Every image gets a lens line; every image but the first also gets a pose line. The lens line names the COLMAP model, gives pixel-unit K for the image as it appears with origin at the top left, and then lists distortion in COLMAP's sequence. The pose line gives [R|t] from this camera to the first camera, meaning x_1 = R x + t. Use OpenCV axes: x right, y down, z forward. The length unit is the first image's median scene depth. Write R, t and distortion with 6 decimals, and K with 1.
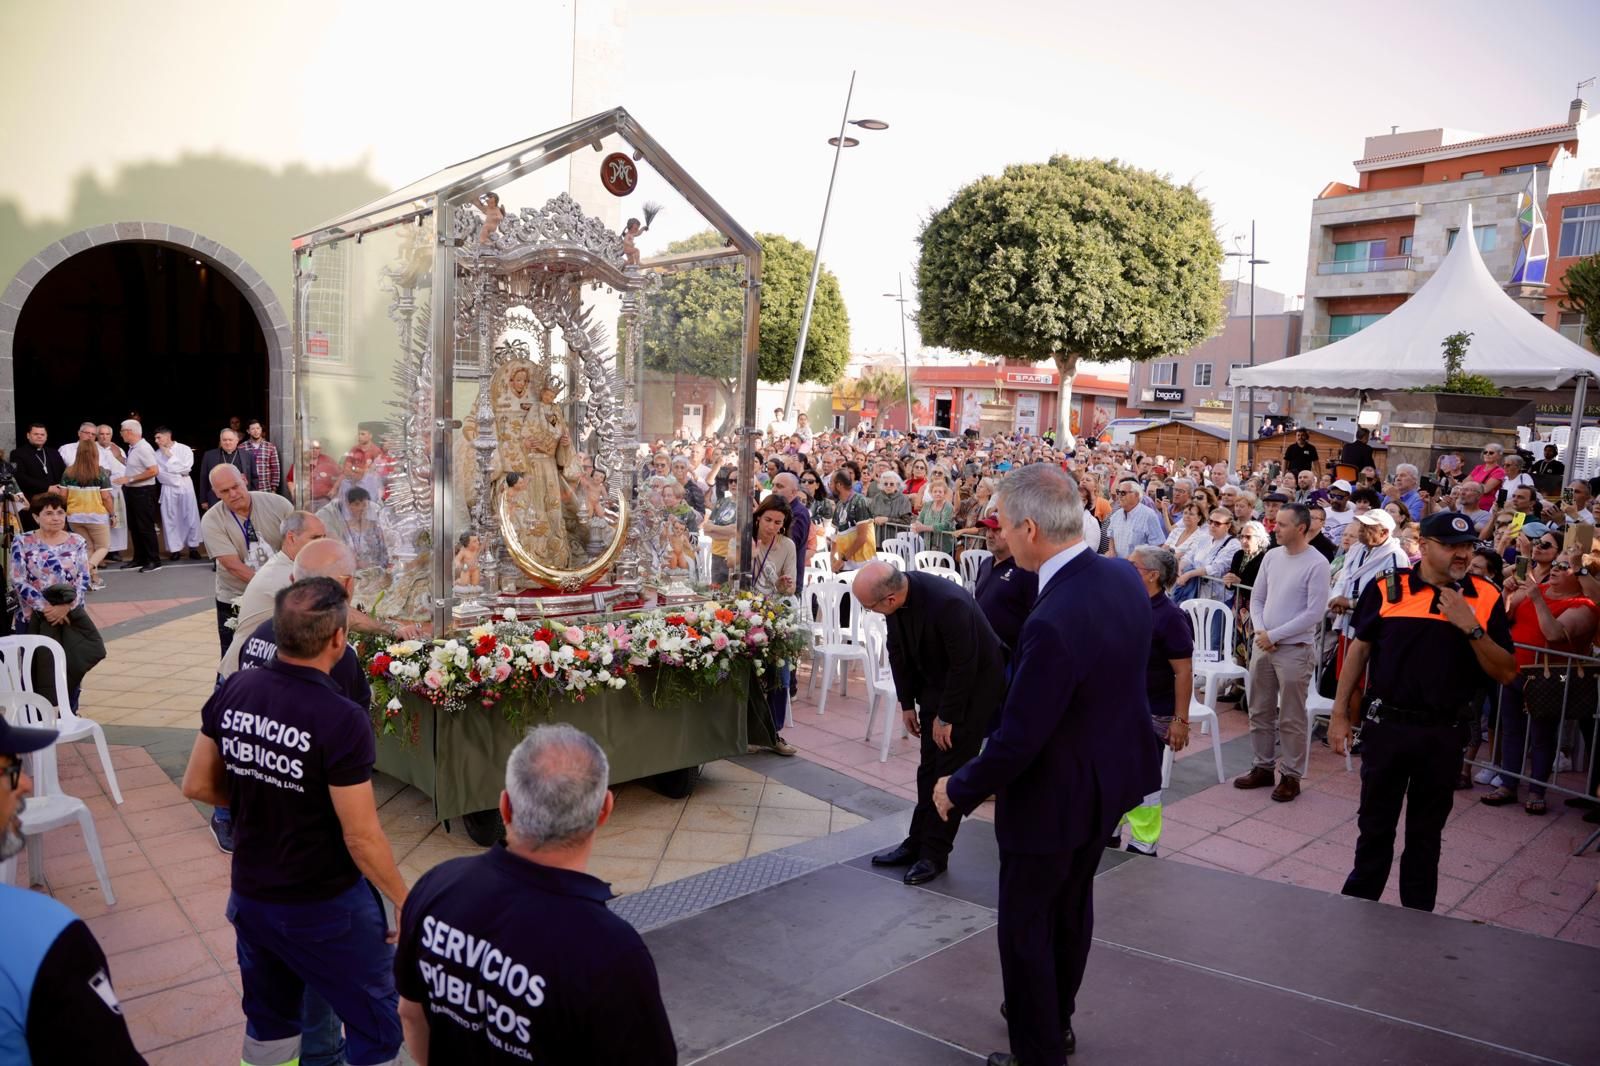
lens RADIAL K [[1077.6, 0, 800.0], [0, 1077.6, 533.0], [0, 0, 1]] dist [-0.018290, 0.002569]
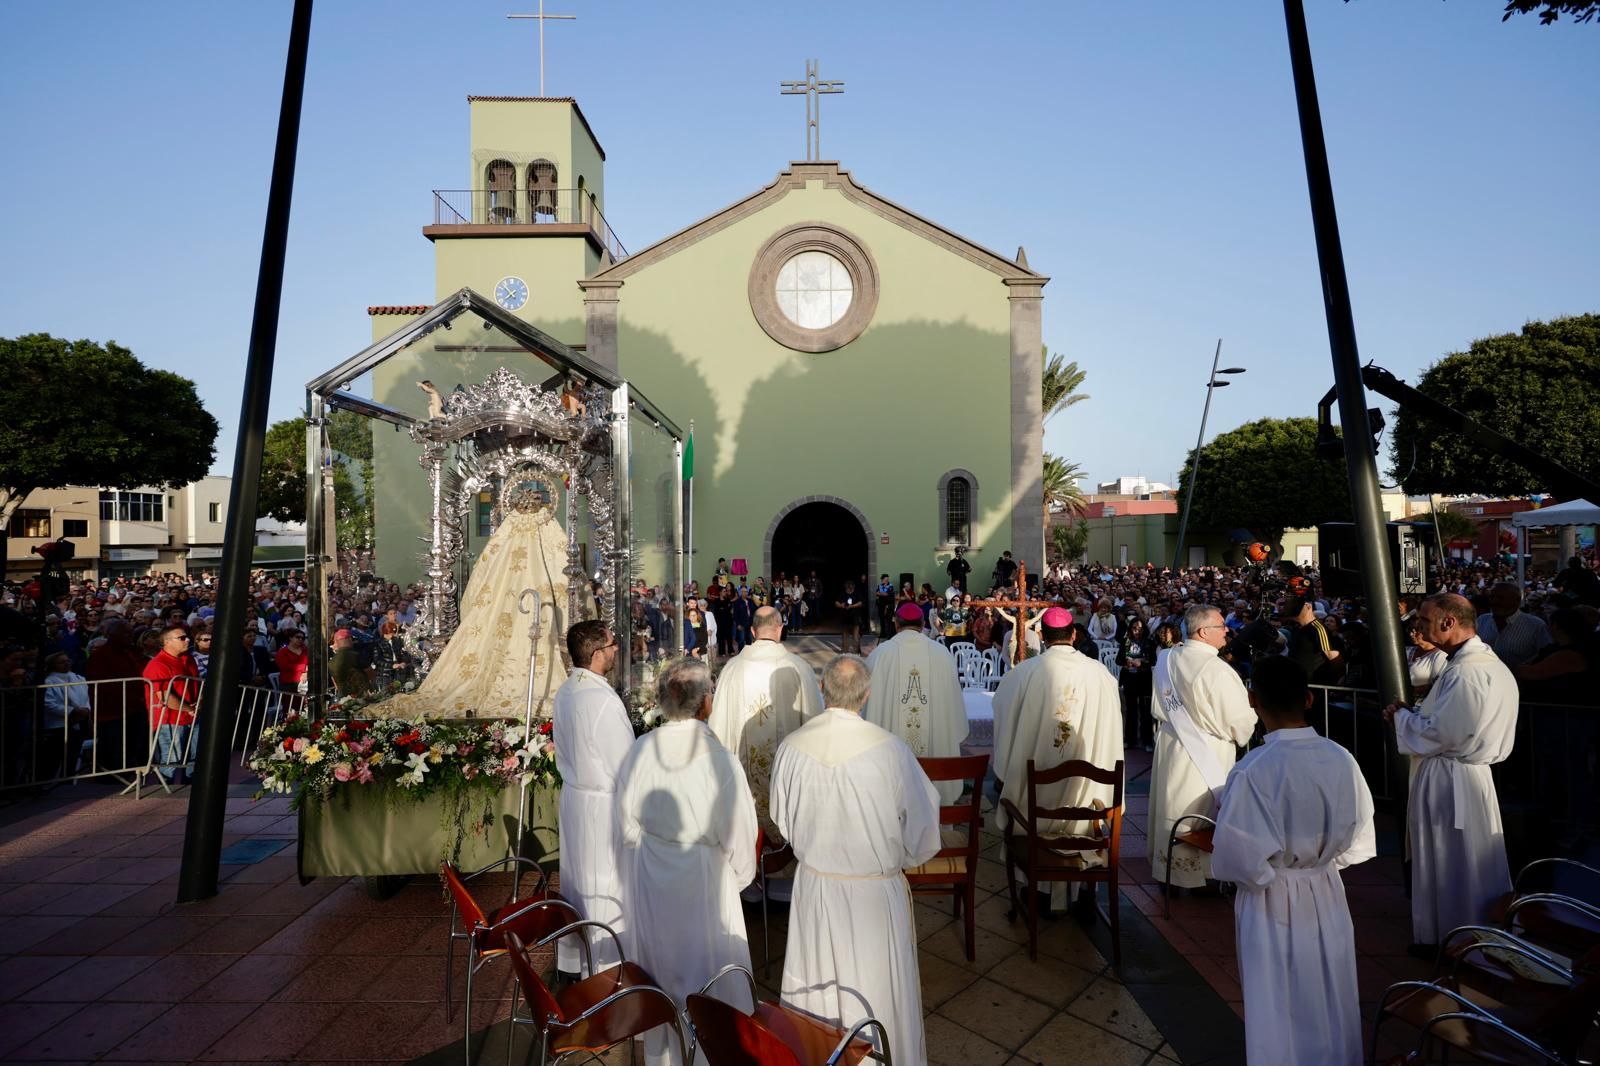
lens RADIAL K [[765.4, 0, 812.8], [0, 765.4, 539.4], [0, 0, 1]] dist [-0.013543, -0.000327]
pose [[0.743472, -0.063413, -0.665754, 0.205513], [-0.025214, 0.992129, -0.122657, 0.003819], [0.668292, 0.107979, 0.736021, -0.116648]]
